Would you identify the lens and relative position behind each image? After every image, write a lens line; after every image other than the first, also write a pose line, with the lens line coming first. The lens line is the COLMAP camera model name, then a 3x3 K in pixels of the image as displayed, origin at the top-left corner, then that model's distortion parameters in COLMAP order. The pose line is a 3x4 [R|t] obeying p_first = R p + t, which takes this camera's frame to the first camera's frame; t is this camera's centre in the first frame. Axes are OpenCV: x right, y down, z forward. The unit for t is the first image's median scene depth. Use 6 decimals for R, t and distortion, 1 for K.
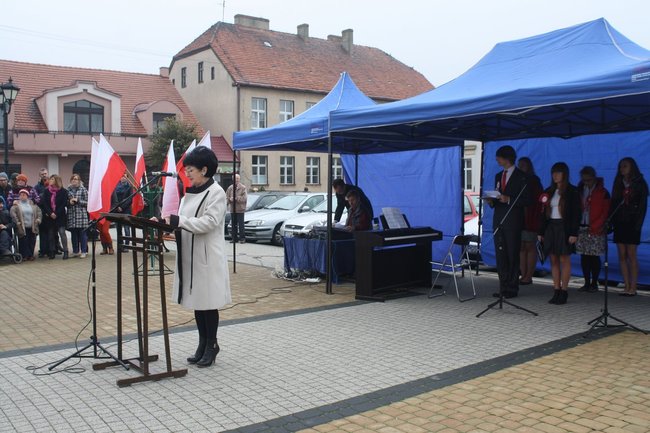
lens RADIAL K [[671.4, 0, 325.9], [0, 671.4, 215.6], [0, 0, 1]] dist [-0.077165, 0.000000]
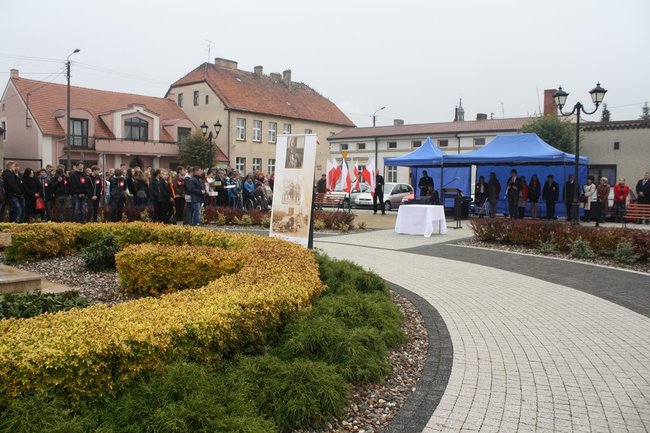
lens RADIAL K [[548.2, 0, 322.7], [0, 548.2, 218.3], [0, 0, 1]] dist [-0.131519, 0.111735]
pose [[0.976085, 0.005086, 0.217330, -0.183763], [-0.011006, 0.999600, 0.026037, 0.010820], [-0.217111, -0.027806, 0.975751, -0.213713]]
